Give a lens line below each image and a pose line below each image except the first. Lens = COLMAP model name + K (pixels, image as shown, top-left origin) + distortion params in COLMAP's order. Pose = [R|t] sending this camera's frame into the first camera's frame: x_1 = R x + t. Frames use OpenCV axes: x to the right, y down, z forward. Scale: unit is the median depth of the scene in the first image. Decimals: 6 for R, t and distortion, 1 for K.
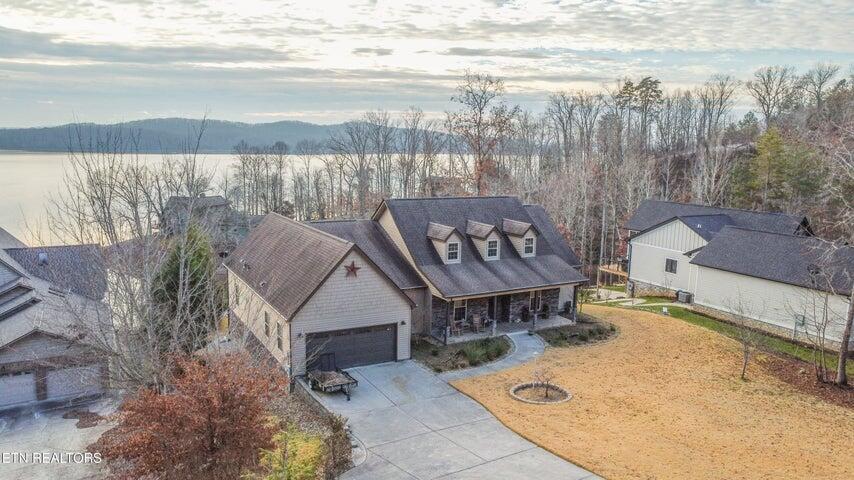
lens RADIAL K [[657.0, 0, 440.7], [0, 657.0, 235.8], [0, 0, 1]] dist [-0.207877, 0.378269]
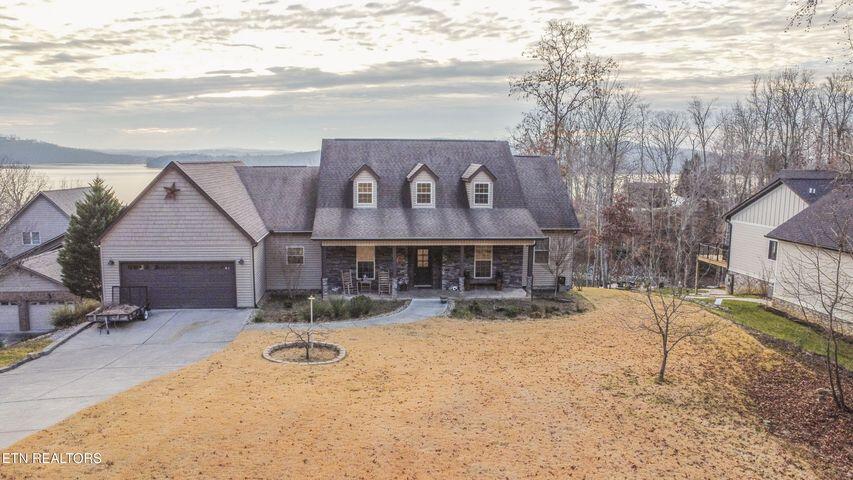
lens RADIAL K [[656.2, 0, 440.2], [0, 656.2, 235.8], [0, 0, 1]] dist [-0.207877, 0.378269]
pose [[0.912208, 0.030094, -0.408621, 0.458672], [-0.045793, 0.998539, -0.028689, 0.100381], [0.407161, 0.044883, 0.912253, 0.314489]]
